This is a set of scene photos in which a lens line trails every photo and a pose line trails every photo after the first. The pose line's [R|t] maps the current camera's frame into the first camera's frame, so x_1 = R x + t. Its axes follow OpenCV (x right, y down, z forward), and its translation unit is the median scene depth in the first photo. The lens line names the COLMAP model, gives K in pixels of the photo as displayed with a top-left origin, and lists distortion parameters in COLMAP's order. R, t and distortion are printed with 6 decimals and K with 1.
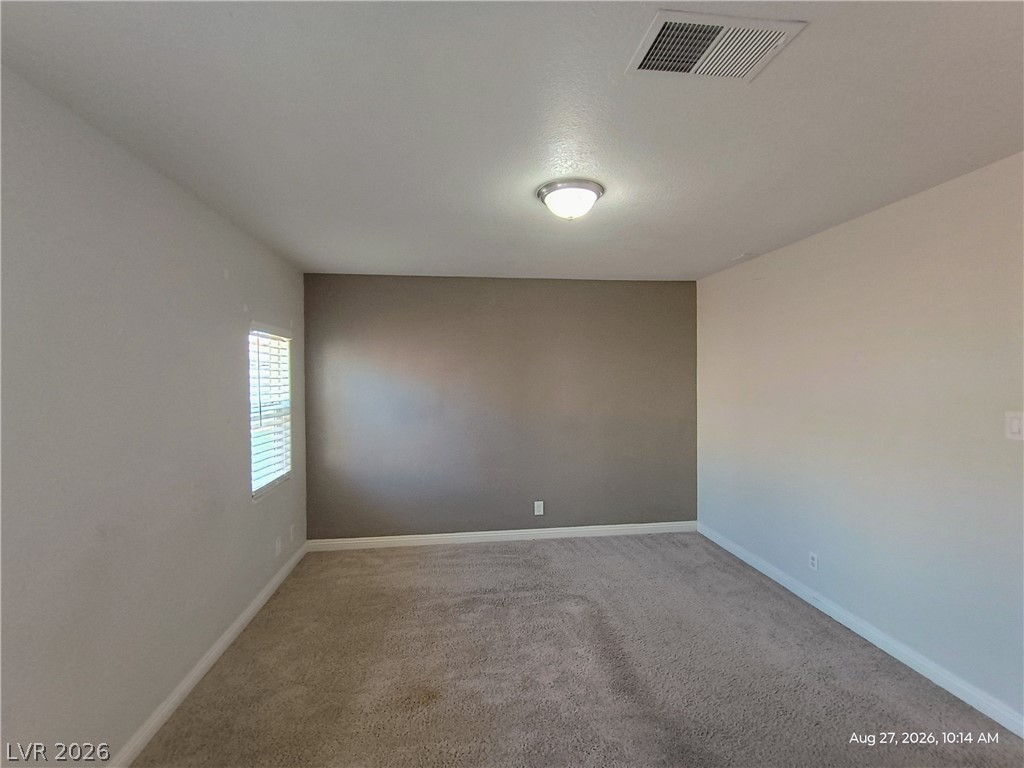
lens RADIAL K [[465.8, 0, 514.6], [0, 465.8, 383.0], [0, 0, 1]] dist [0.004060, 0.000267]
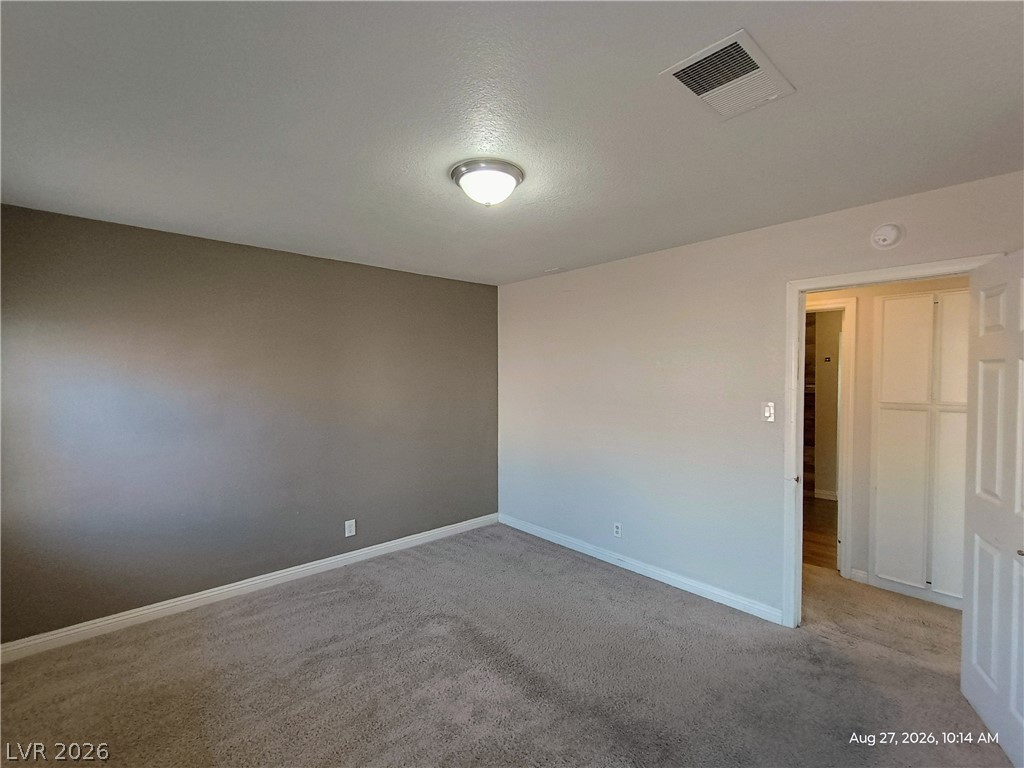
lens RADIAL K [[465.8, 0, 514.6], [0, 465.8, 383.0], [0, 0, 1]] dist [0.004060, 0.000267]
pose [[0.821067, -0.005897, 0.570801, -0.228715], [0.004680, 0.999983, 0.003599, -0.002944], [-0.570812, -0.000284, 0.821081, 0.137465]]
